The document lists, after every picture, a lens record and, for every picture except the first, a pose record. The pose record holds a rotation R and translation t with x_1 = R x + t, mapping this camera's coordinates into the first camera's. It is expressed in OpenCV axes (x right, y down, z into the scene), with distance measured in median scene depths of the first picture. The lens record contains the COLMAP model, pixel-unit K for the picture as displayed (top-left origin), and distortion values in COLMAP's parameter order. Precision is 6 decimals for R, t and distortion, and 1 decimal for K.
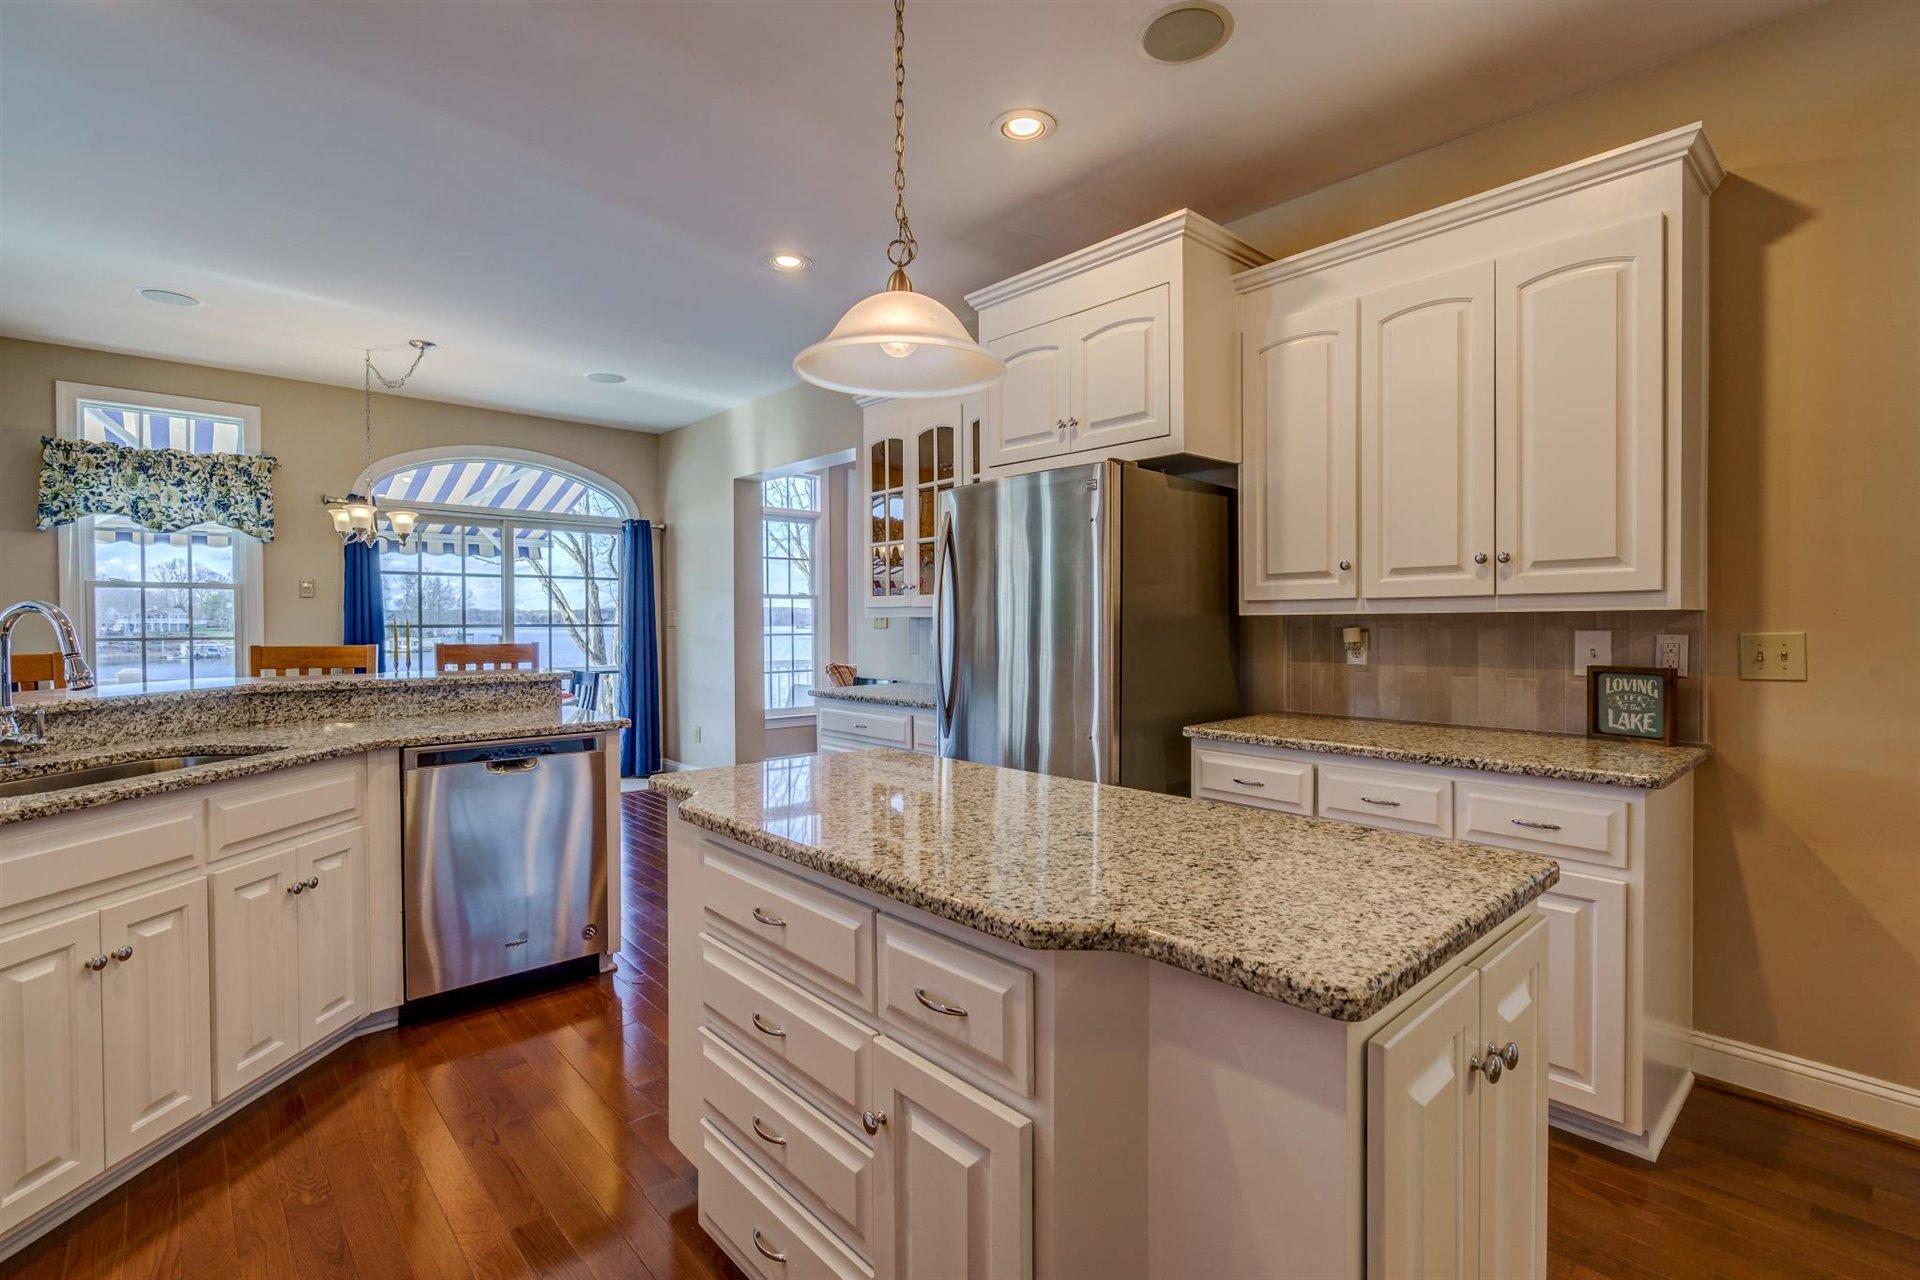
lens RADIAL K [[886.8, 0, 975.3], [0, 886.8, 634.3], [0, 0, 1]] dist [-0.001611, 0.000654]
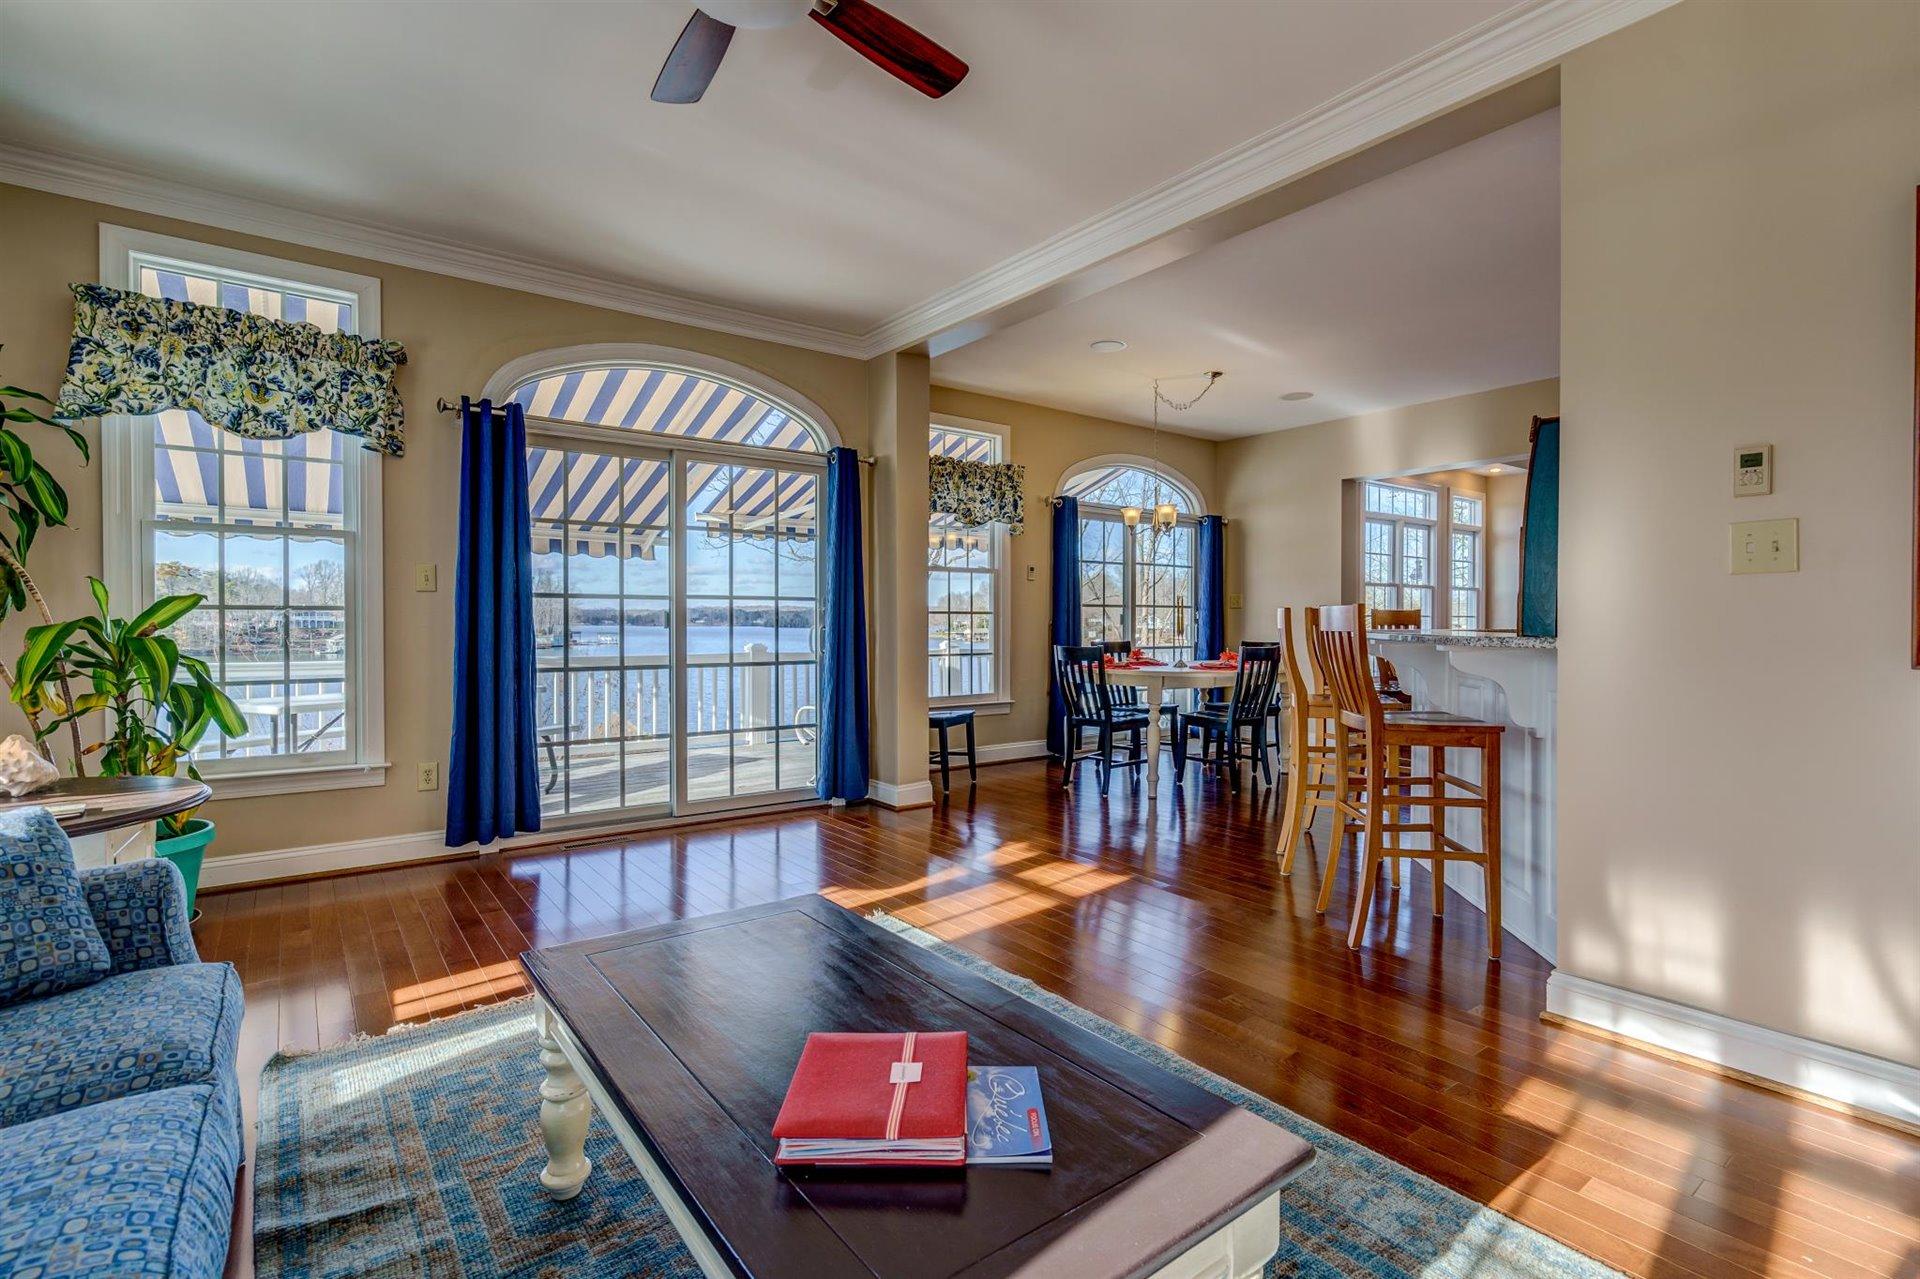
lens RADIAL K [[886.8, 0, 968.6], [0, 886.8, 637.2], [0, 0, 1]] dist [-0.001611, 0.000654]
pose [[0.995655, 0.007363, -0.092831, -0.809101], [-0.006479, 0.999931, 0.009822, 0.028974], [0.092897, -0.009178, 0.995633, -0.259586]]
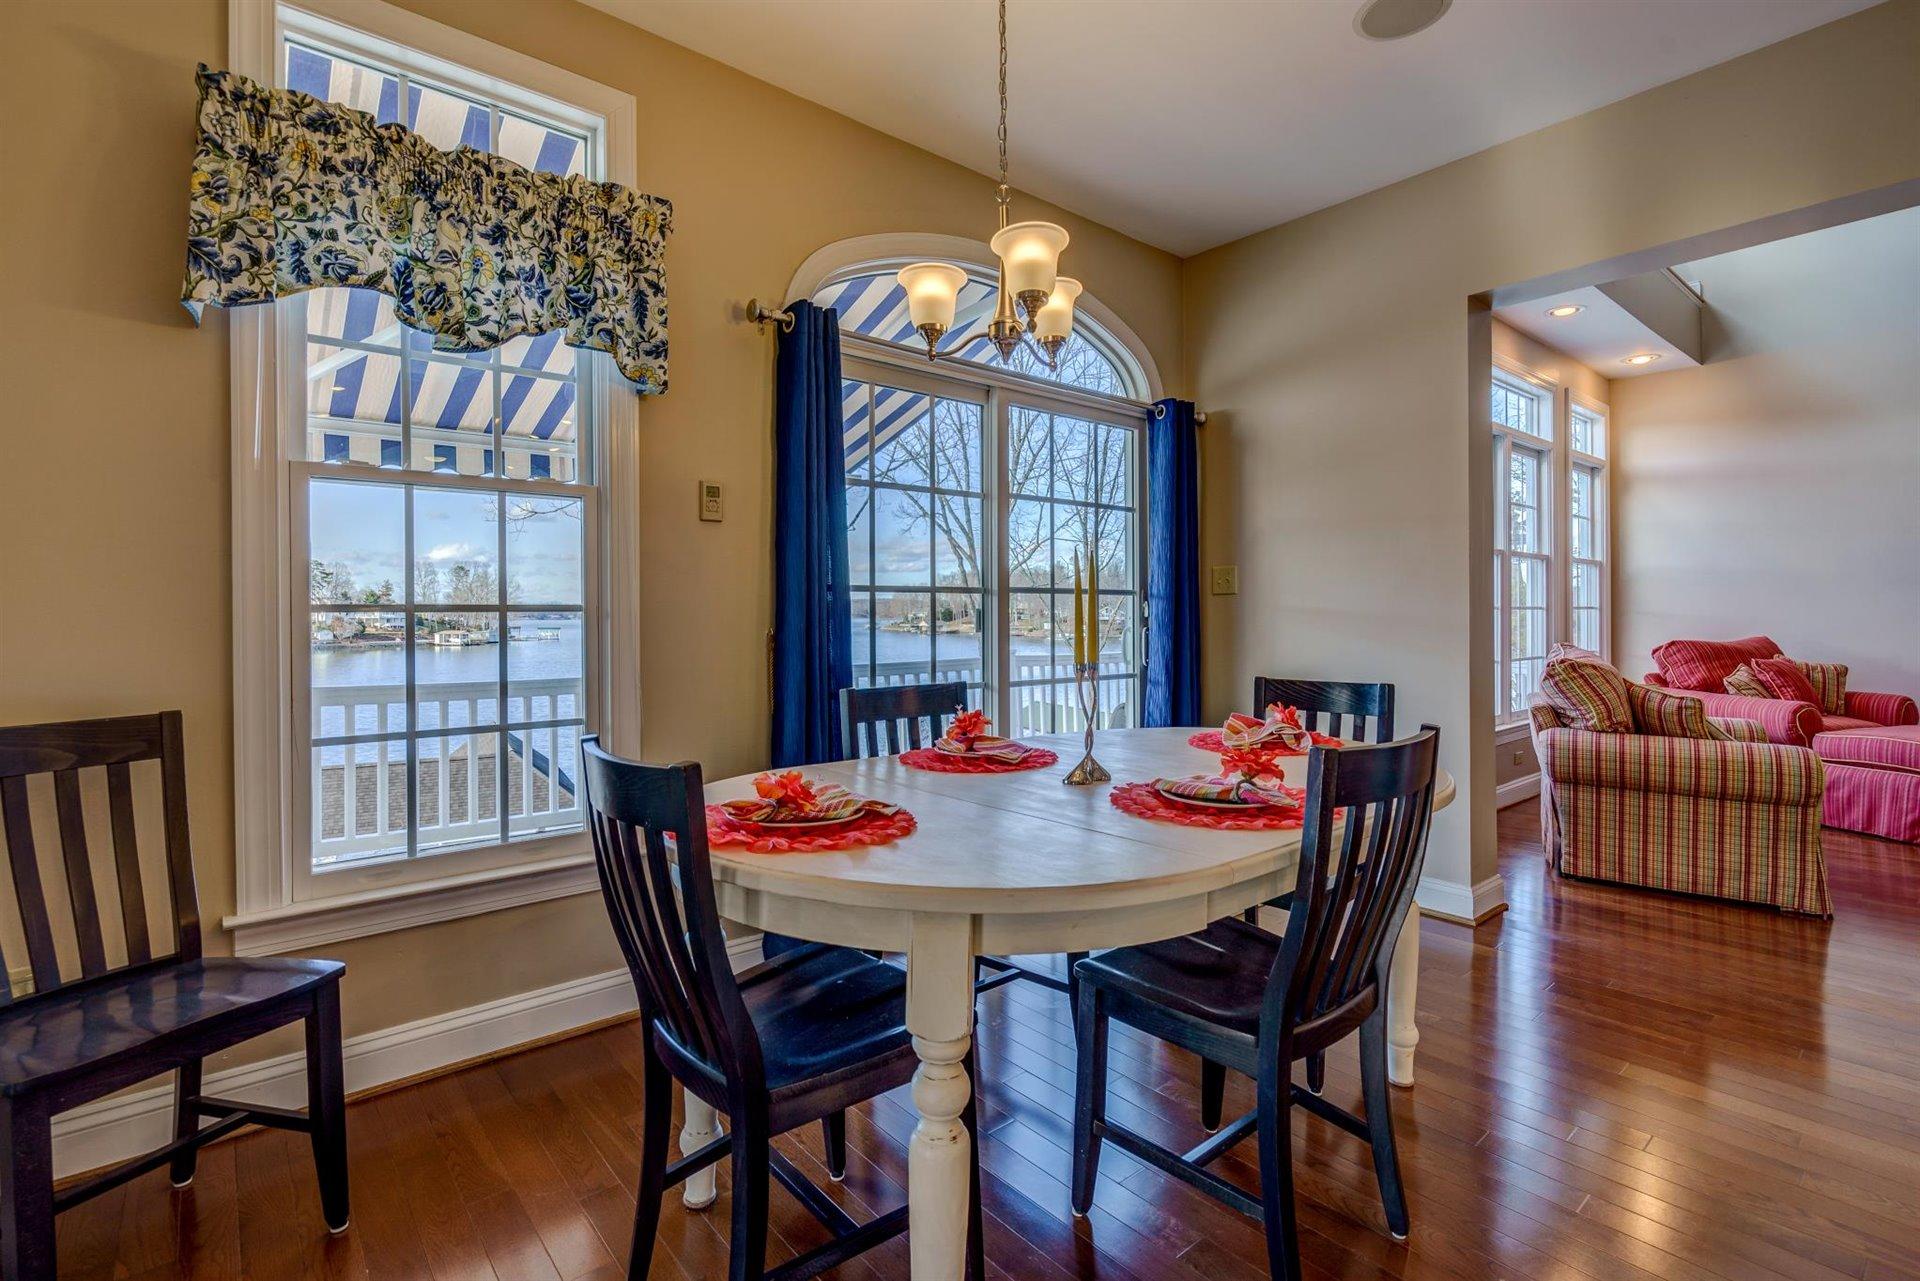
lens RADIAL K [[886.8, 0, 964.2], [0, 886.8, 609.3], [0, 0, 1]] dist [-0.001611, 0.000654]
pose [[0.999065, 0.000040, -0.043228, -0.670253], [-0.000582, 0.999921, -0.012545, 0.011946], [0.043224, 0.012558, 0.998986, 0.602937]]
